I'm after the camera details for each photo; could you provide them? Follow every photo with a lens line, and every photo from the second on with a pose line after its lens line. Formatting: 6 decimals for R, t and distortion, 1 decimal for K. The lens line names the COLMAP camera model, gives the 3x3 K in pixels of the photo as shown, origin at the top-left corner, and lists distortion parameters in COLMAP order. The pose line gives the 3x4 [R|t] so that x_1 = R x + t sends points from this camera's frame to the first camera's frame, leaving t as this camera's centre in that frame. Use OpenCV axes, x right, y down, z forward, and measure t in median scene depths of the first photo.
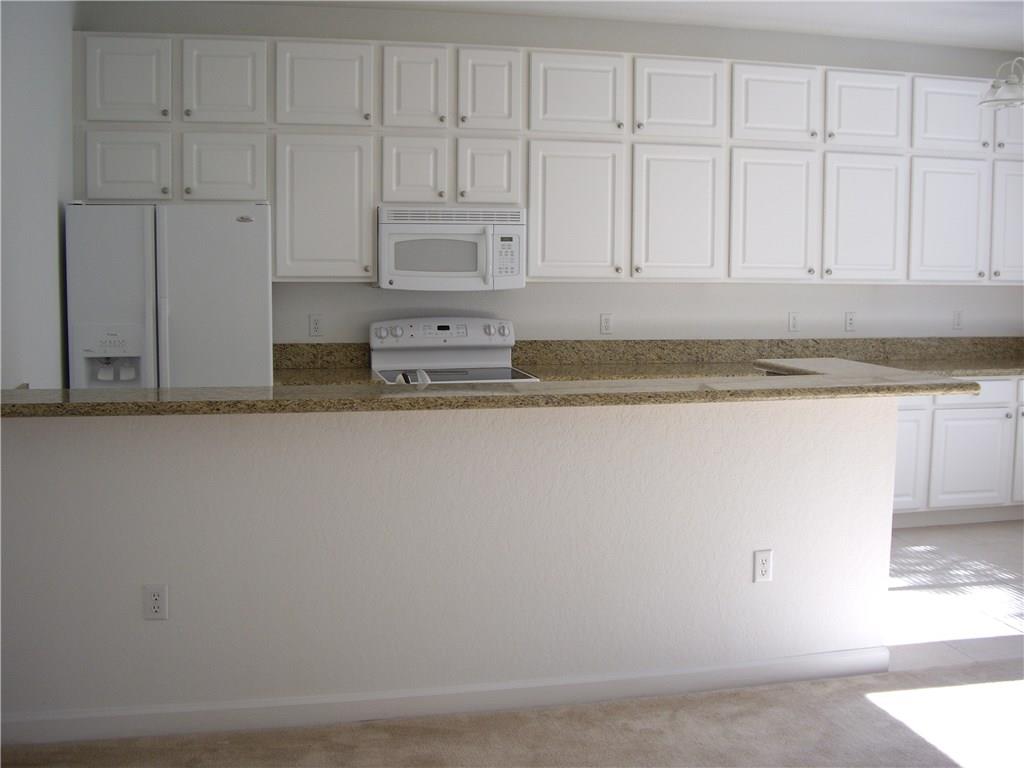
lens RADIAL K [[1137.5, 0, 513.5], [0, 1137.5, 380.5], [0, 0, 1]] dist [-0.180612, 0.000000]
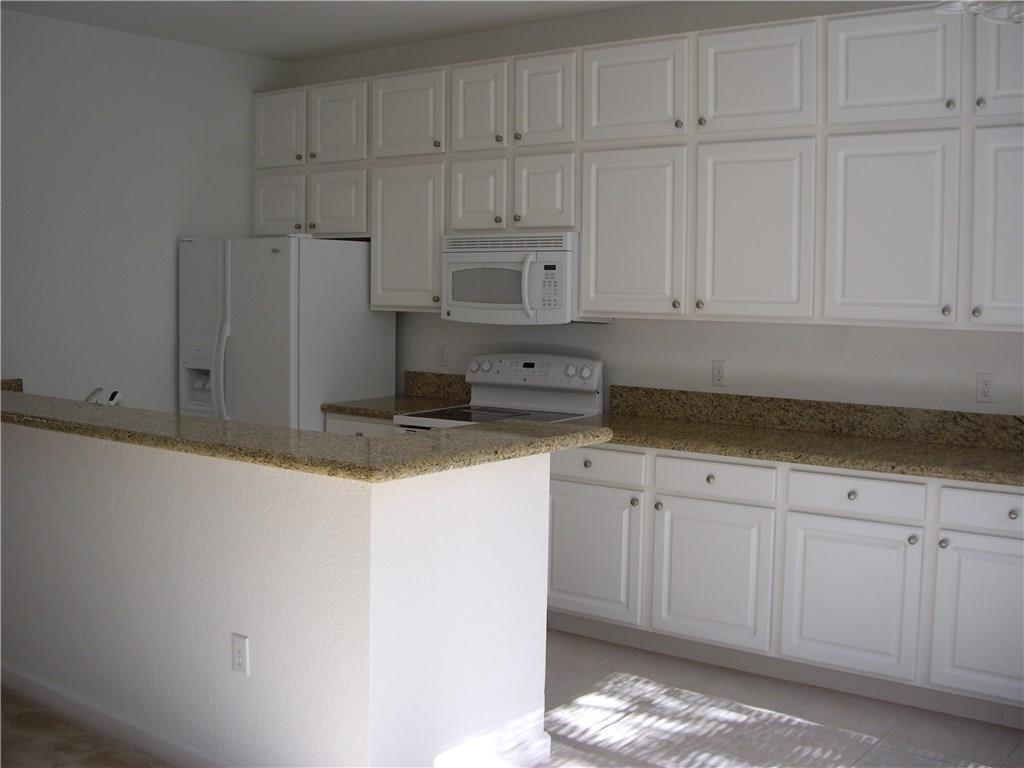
lens RADIAL K [[1137.5, 0, 513.4], [0, 1137.5, 387.3], [0, 0, 1]] dist [-0.180612, 0.000000]
pose [[0.634414, 0.067033, -0.770081, 0.640035], [-0.091654, 0.995728, 0.011167, -0.037931], [0.767540, 0.063497, 0.637848, 0.408825]]
